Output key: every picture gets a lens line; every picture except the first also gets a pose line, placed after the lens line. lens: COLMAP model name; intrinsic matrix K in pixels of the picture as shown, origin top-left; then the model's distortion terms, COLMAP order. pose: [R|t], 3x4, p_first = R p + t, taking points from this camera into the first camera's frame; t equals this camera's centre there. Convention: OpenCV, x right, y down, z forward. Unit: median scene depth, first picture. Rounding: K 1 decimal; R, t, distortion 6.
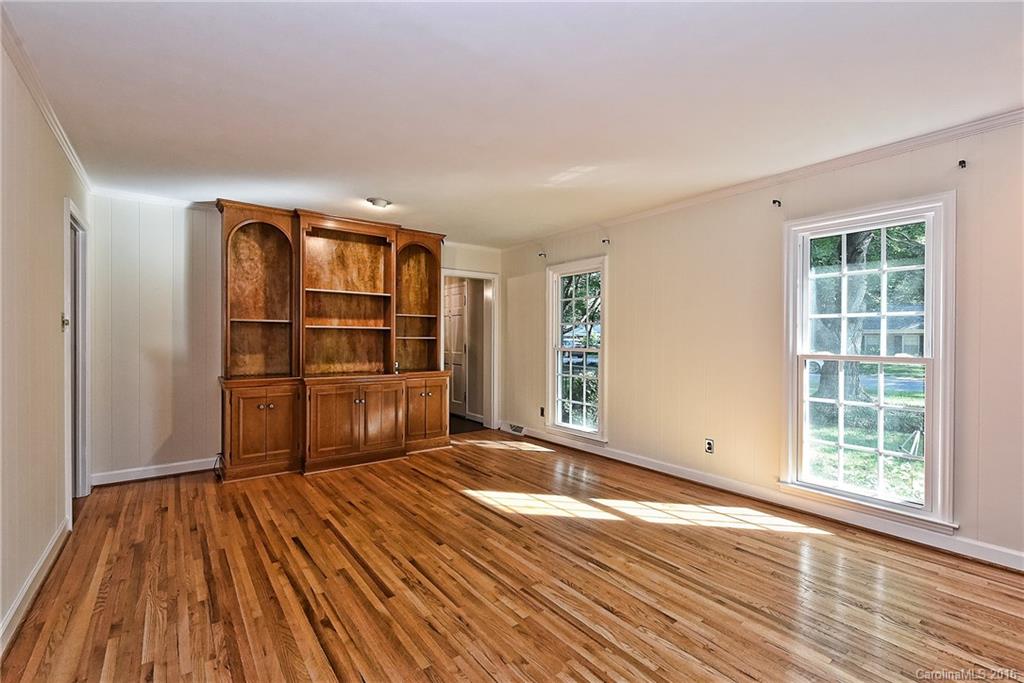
lens RADIAL K [[448.6, 0, 510.4], [0, 448.6, 341.2], [0, 0, 1]] dist [0.000762, 0.000130]
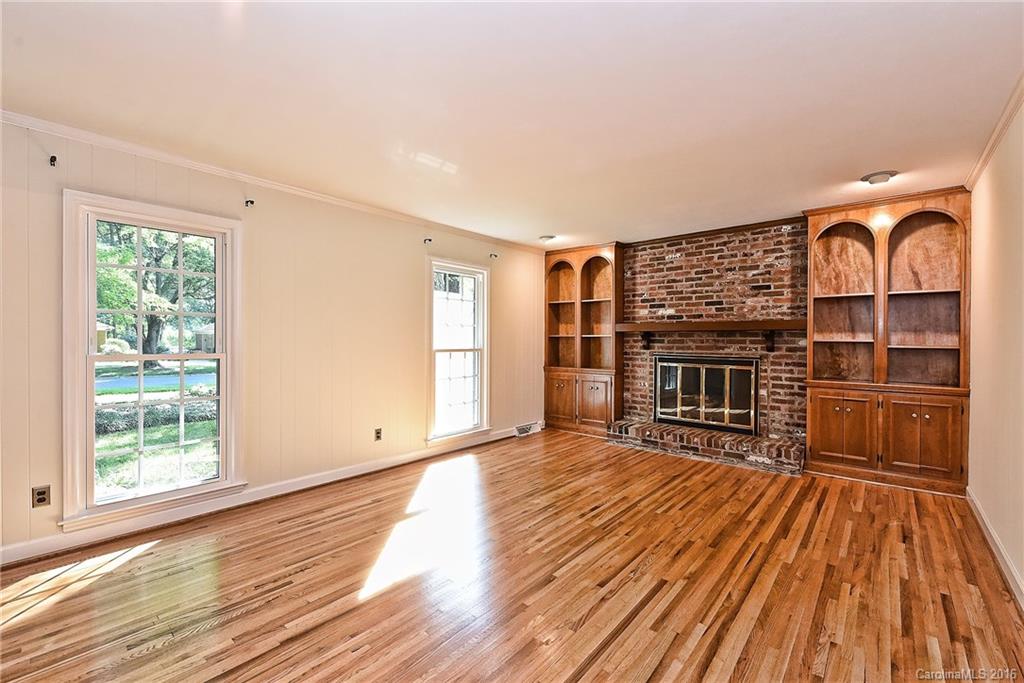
lens RADIAL K [[448.6, 0, 510.4], [0, 448.6, 341.2], [0, 0, 1]] dist [0.000762, 0.000130]
pose [[-0.223003, -0.011375, 0.974751, -0.734541], [-0.000172, 0.999932, 0.011630, -0.011490], [-0.974818, 0.002426, -0.222989, 0.956556]]
